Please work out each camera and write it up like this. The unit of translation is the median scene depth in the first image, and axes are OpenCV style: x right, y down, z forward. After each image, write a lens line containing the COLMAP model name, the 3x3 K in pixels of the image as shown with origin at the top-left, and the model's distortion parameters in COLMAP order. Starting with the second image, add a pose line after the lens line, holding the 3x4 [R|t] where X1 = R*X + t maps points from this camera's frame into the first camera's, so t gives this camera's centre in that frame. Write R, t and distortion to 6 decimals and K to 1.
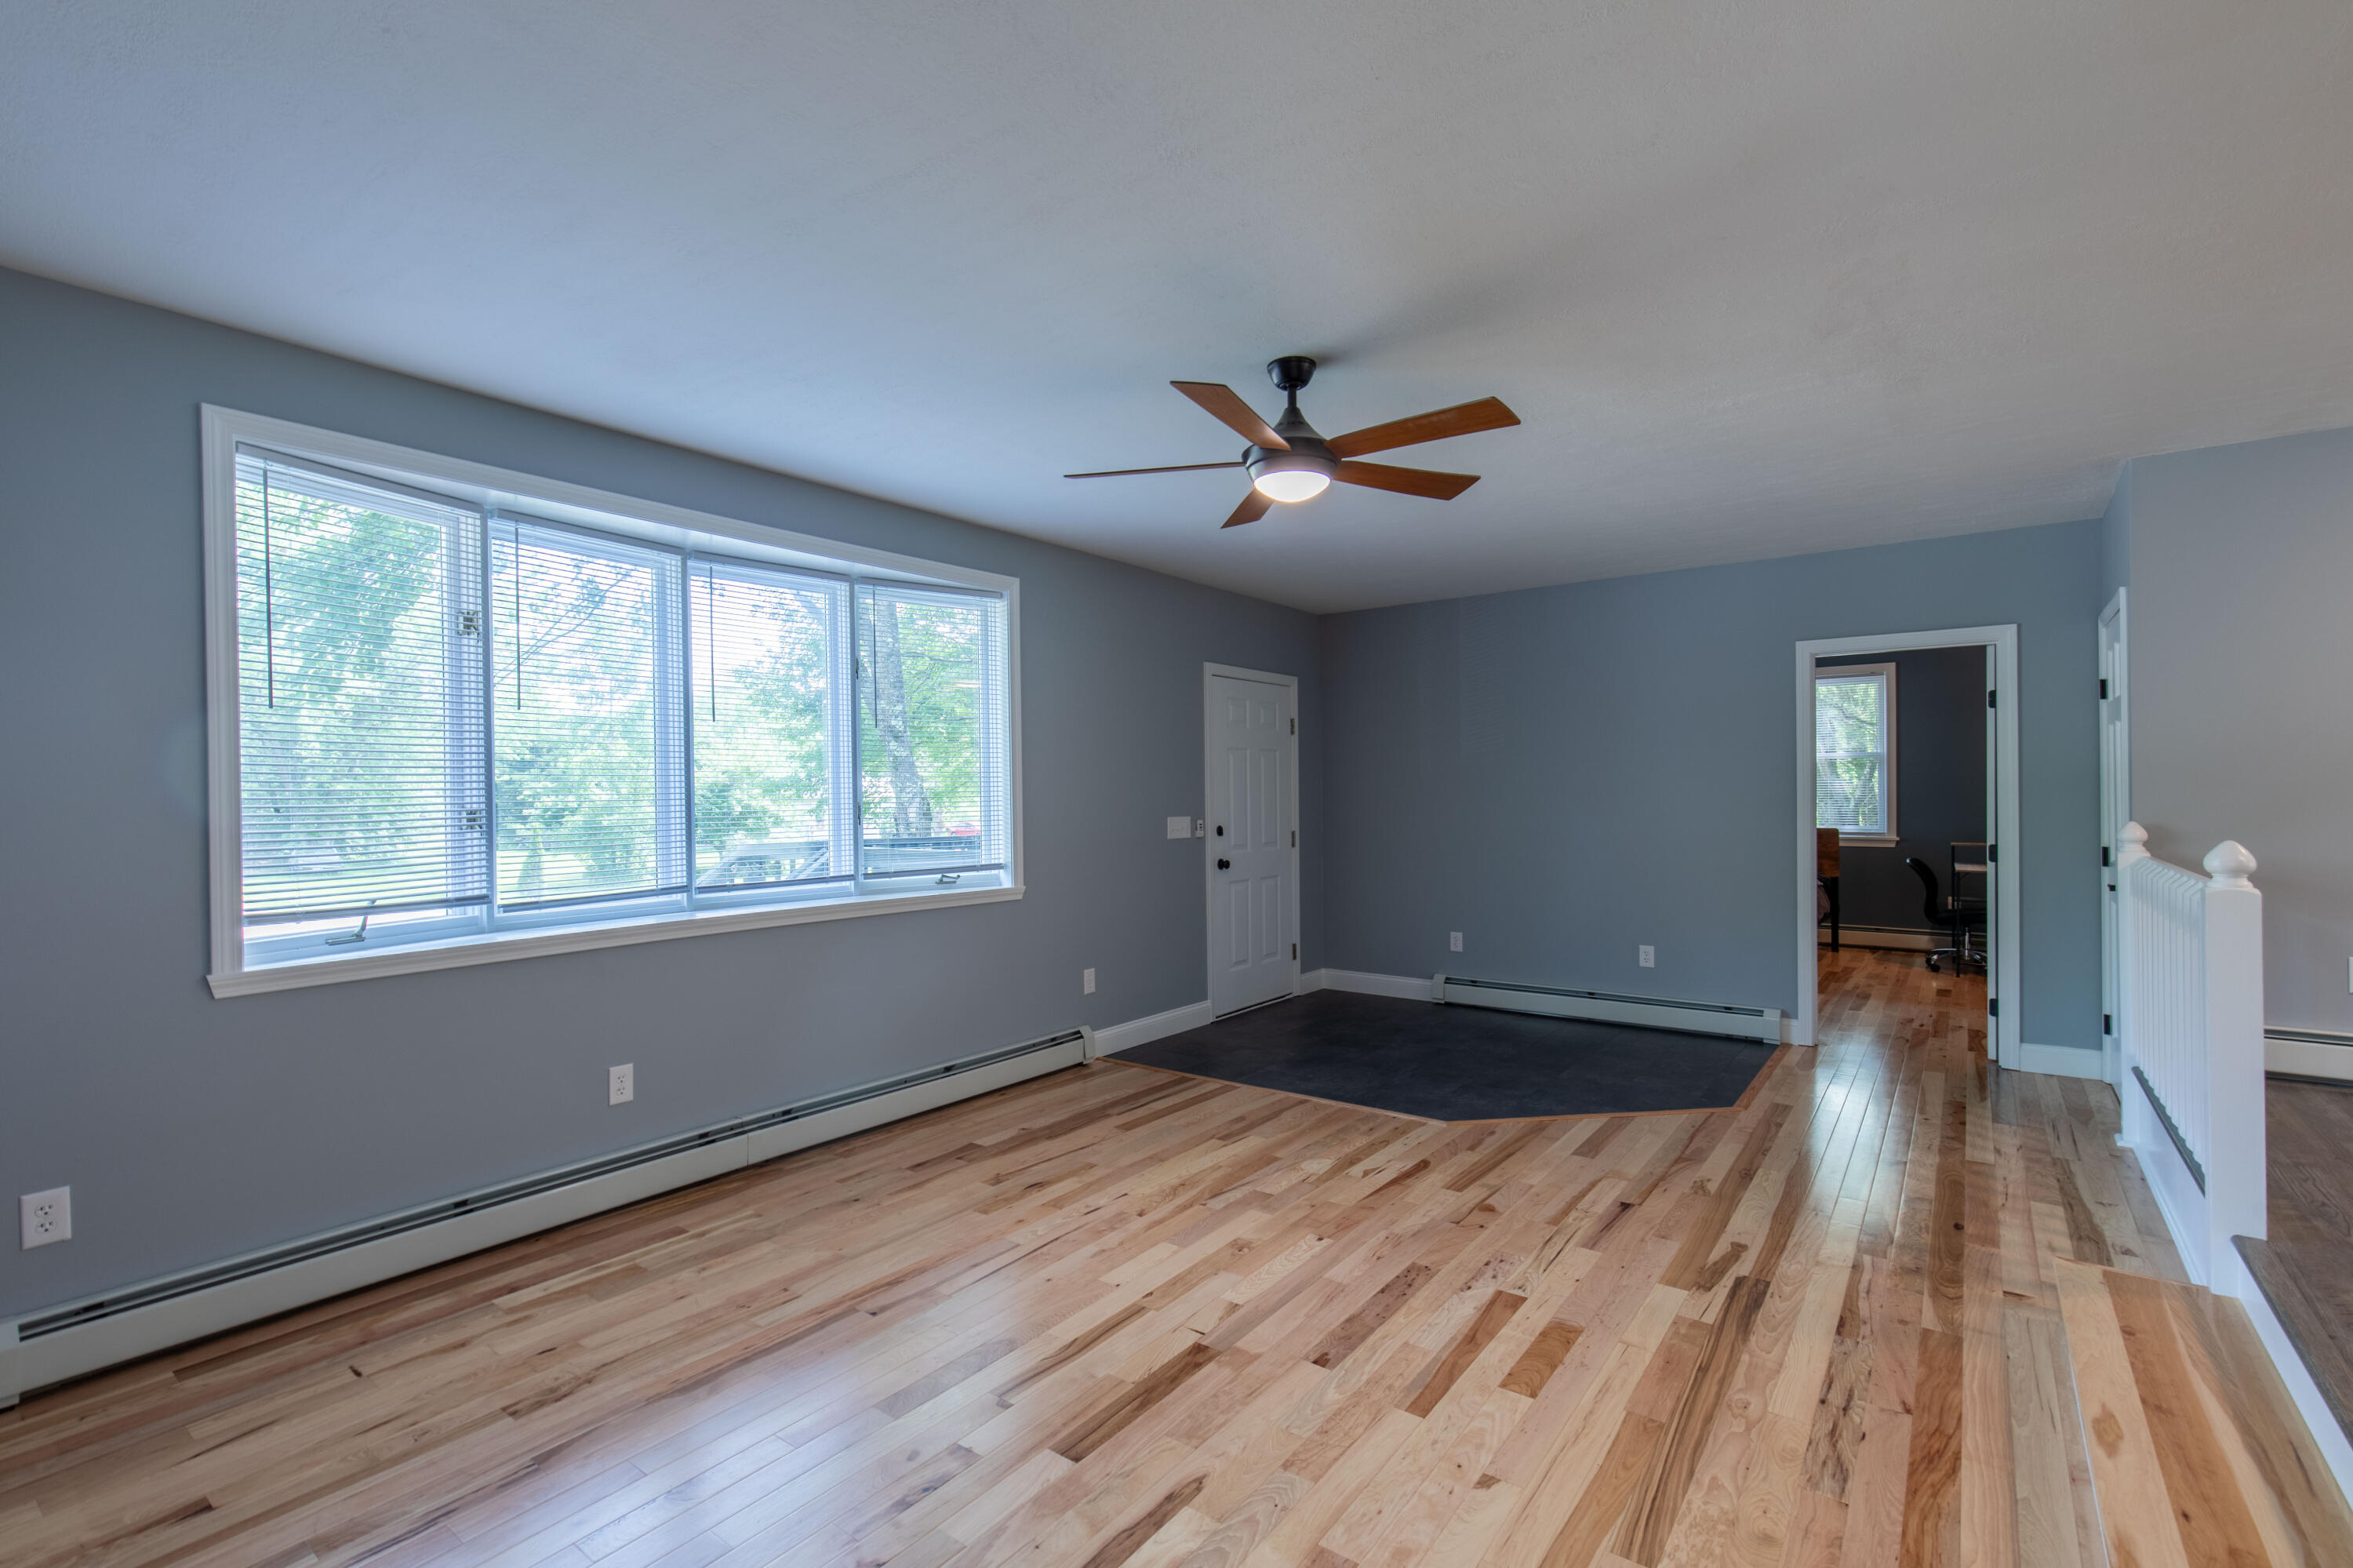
lens RADIAL K [[1066.9, 0, 1159.1], [0, 1066.9, 788.5], [0, 0, 1]] dist [0.008092, -0.002386]
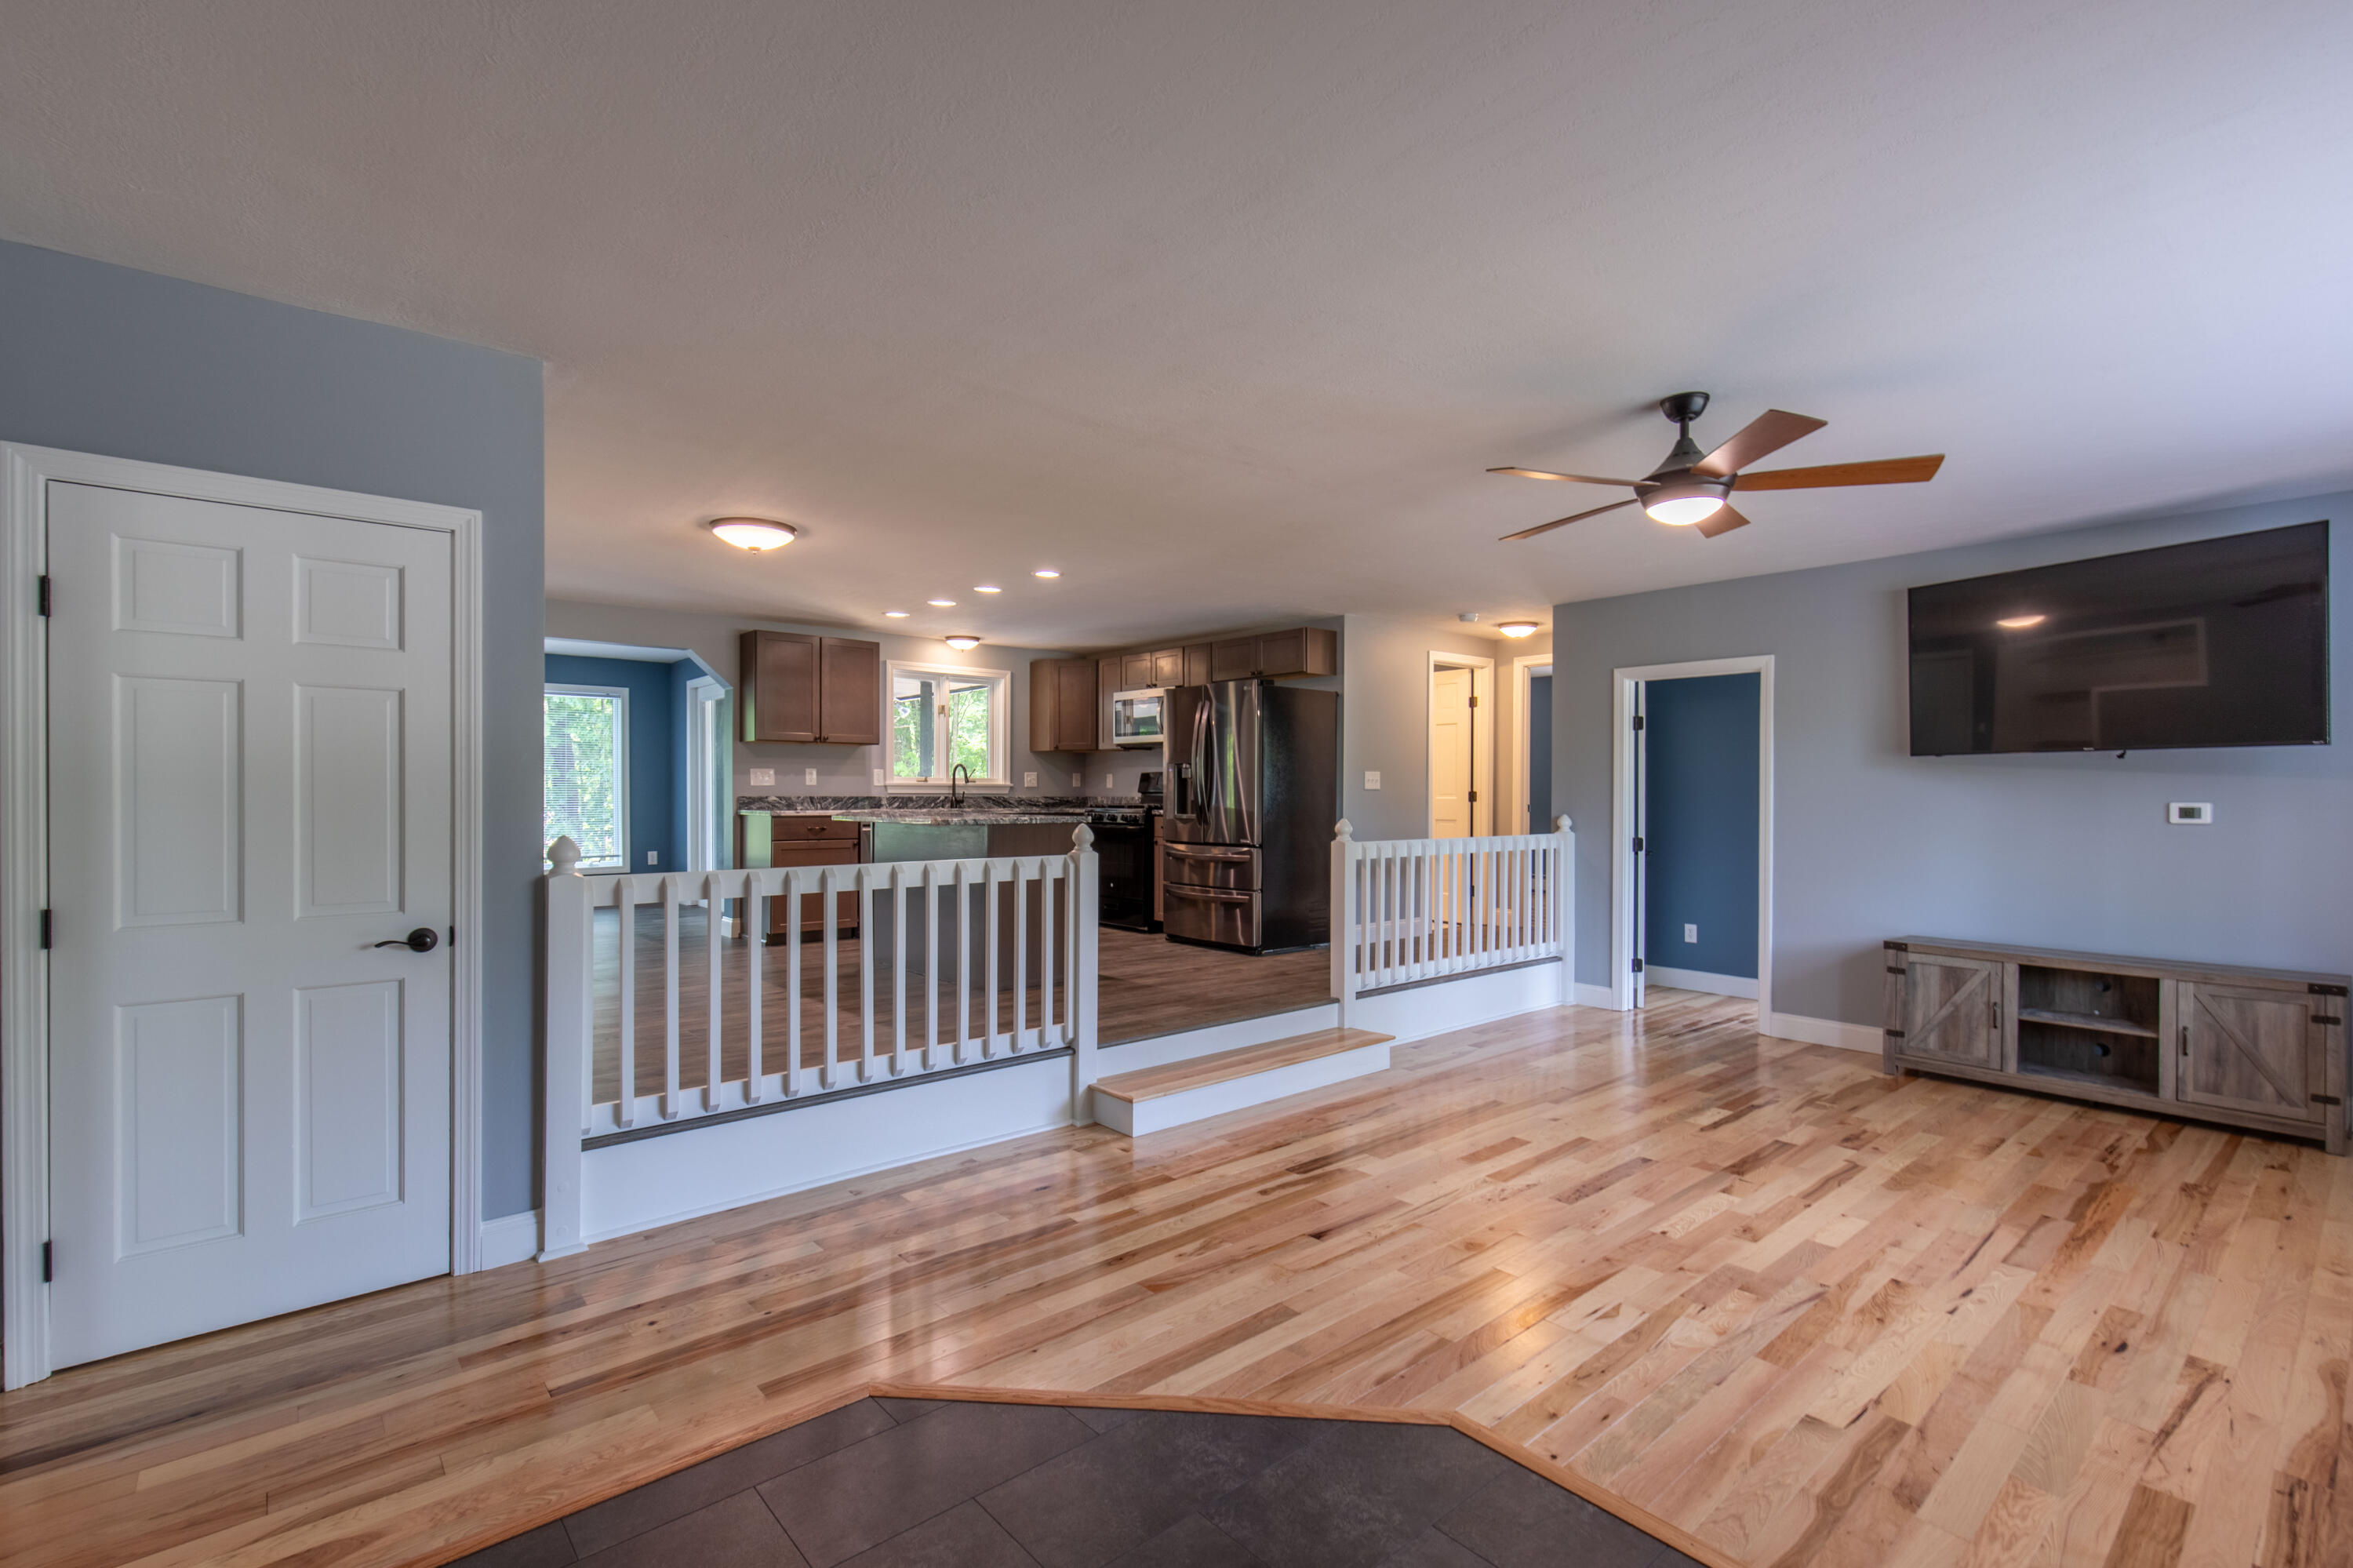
lens RADIAL K [[1066.9, 0, 1168.9], [0, 1066.9, 800.9], [0, 0, 1]] dist [0.008092, -0.002386]
pose [[-0.979129, 0.003175, 0.203215, 0.371258], [0.003973, 0.999986, 0.003519, 0.007584], [-0.203201, 0.004253, -0.979128, 1.923245]]
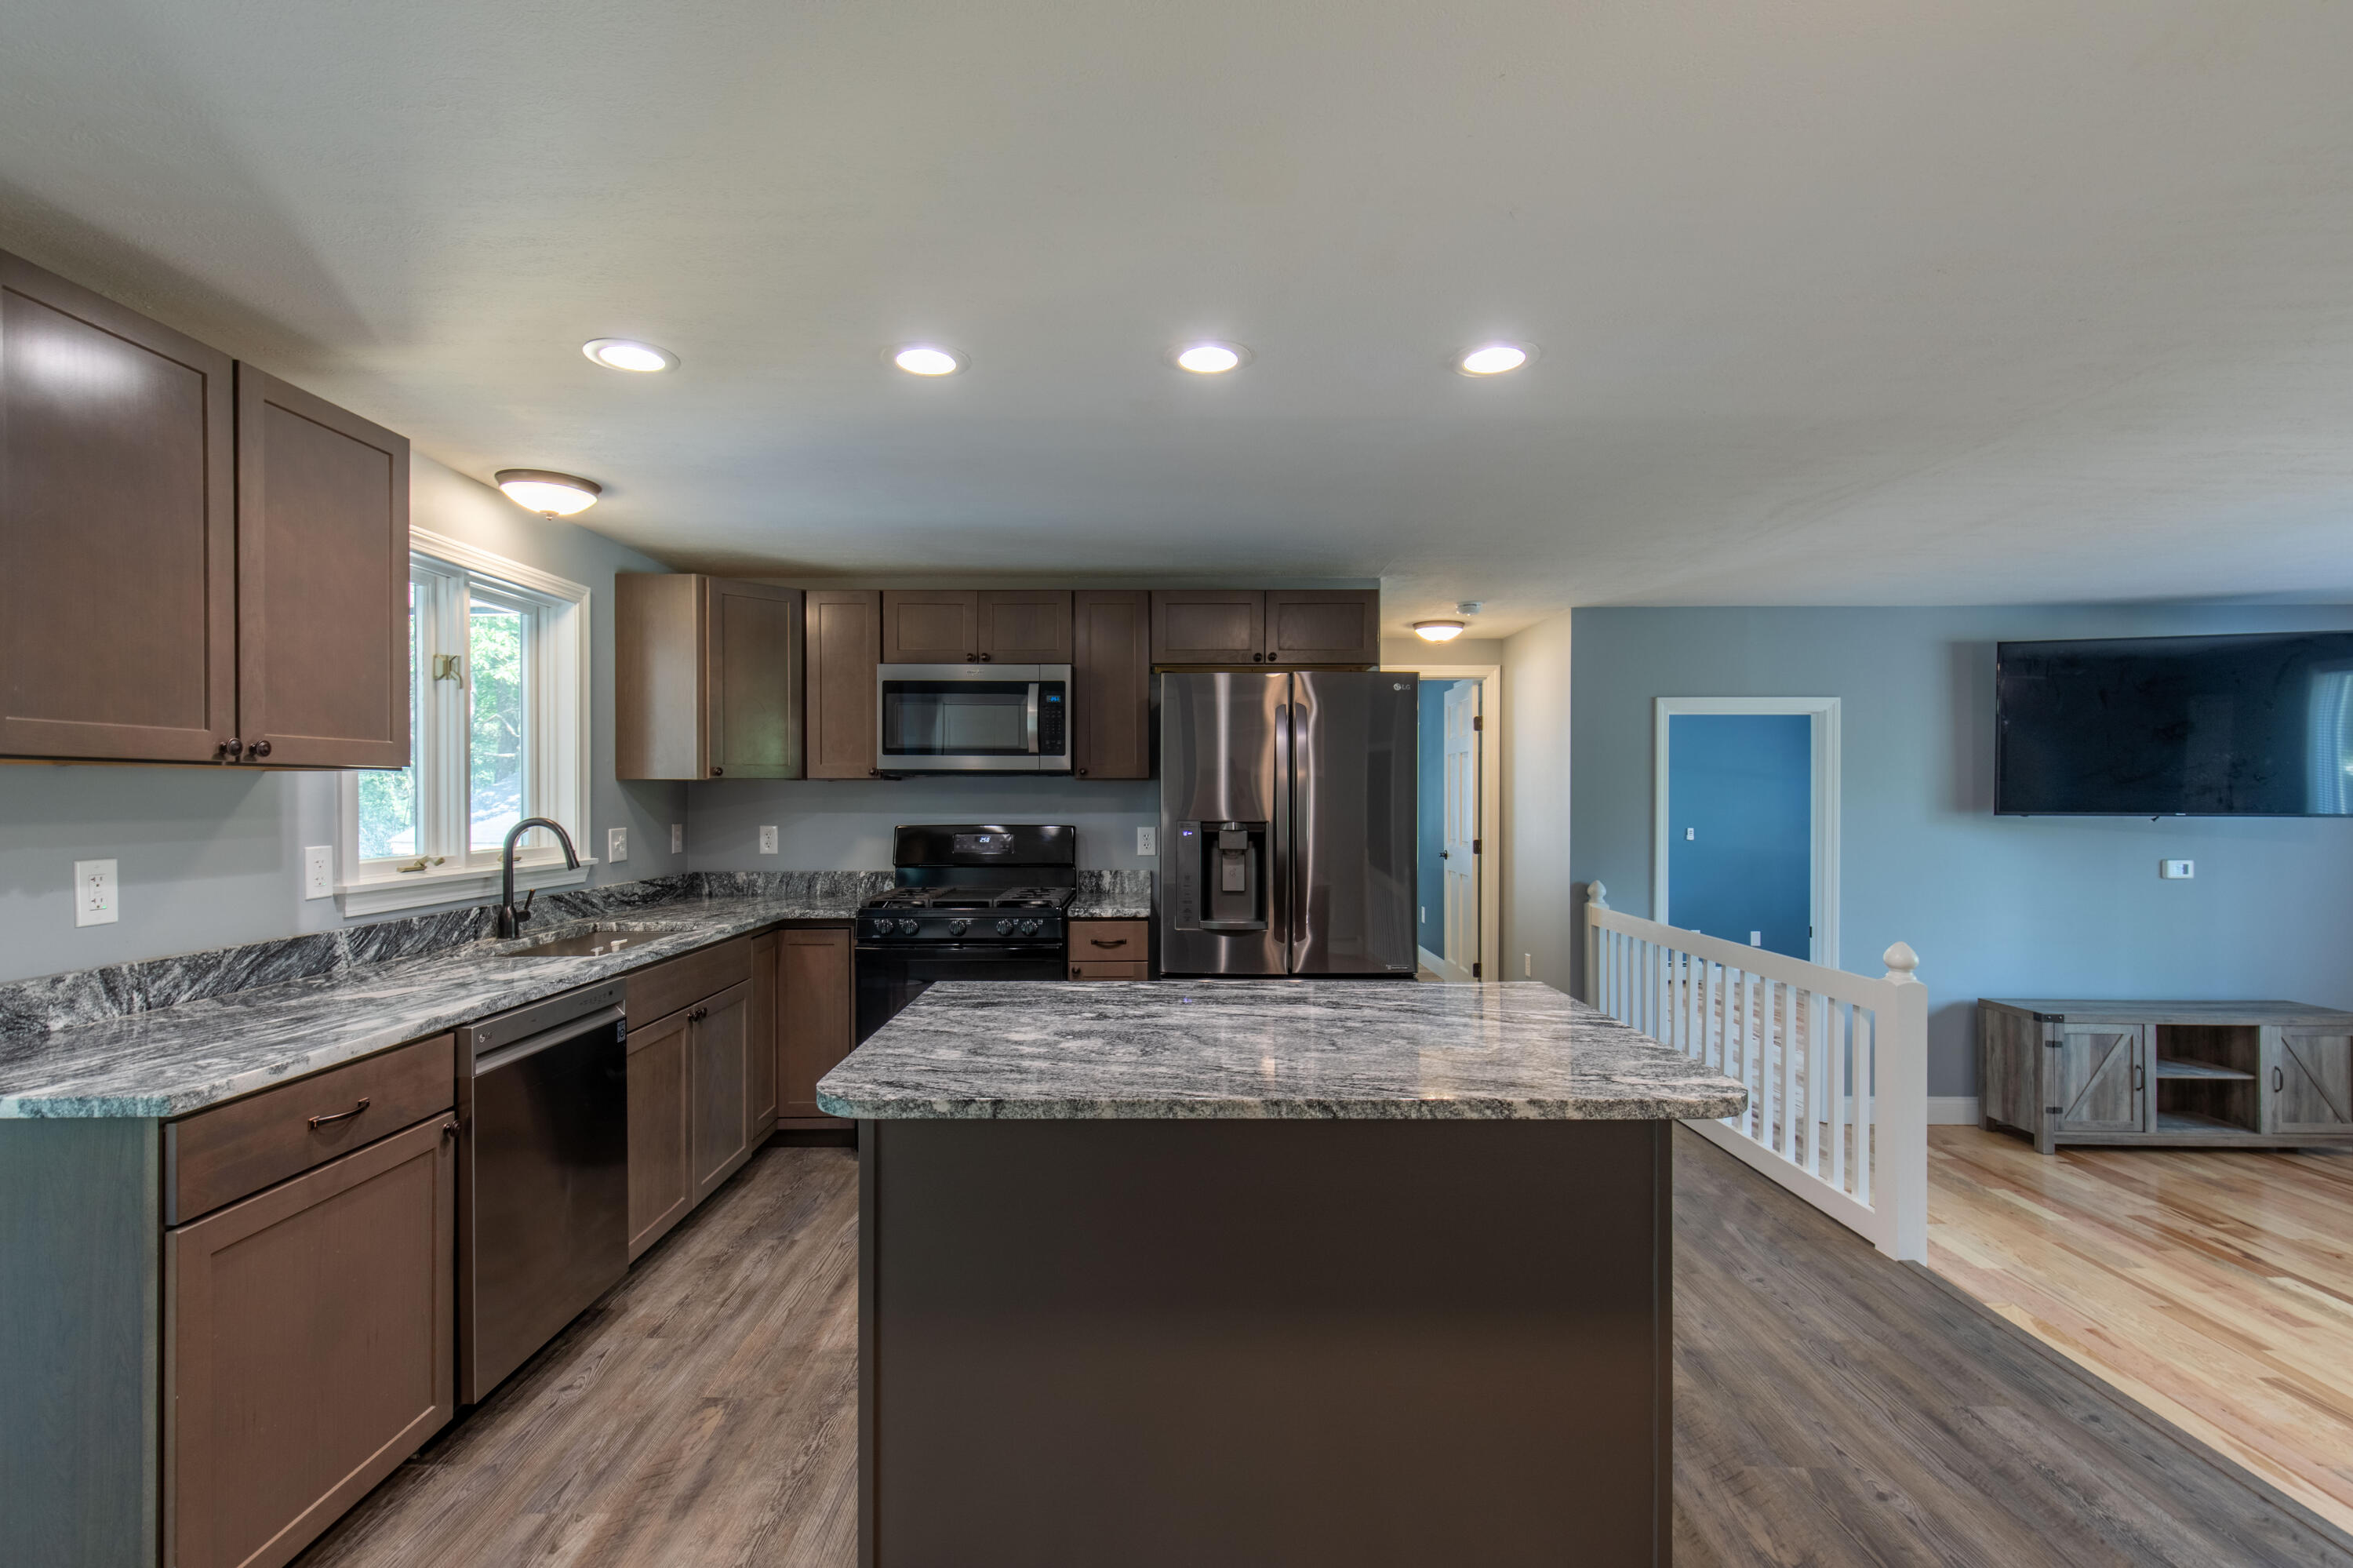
lens RADIAL K [[1066.9, 0, 1171.4], [0, 1066.9, 796.6], [0, 0, 1]] dist [0.008092, -0.002386]
pose [[-0.795957, 0.009278, -0.605282, 1.454767], [0.008004, 0.999956, 0.004802, -0.088829], [0.605301, -0.001022, -0.795996, 0.693014]]
